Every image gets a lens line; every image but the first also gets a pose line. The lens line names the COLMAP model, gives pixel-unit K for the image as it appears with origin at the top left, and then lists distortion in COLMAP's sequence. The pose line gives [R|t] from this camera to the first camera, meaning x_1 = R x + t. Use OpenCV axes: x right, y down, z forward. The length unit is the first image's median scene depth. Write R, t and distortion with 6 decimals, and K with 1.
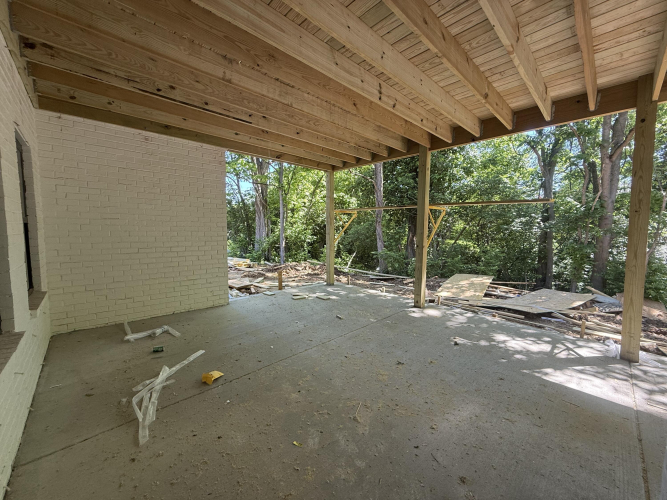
lens RADIAL K [[263.9, 0, 332.9], [0, 263.9, 250.5], [0, 0, 1]] dist [-0.001646, -0.000374]
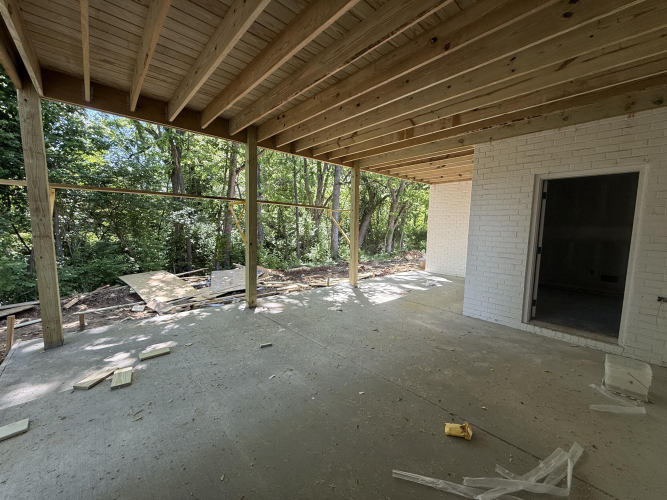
lens RADIAL K [[263.9, 0, 332.8], [0, 263.9, 250.1], [0, 0, 1]] dist [-0.001646, -0.000374]
pose [[0.030193, -0.108599, 0.993627, -0.842944], [0.062315, 0.992351, 0.106566, -0.104994], [-0.997600, 0.058700, 0.036730, 0.939519]]
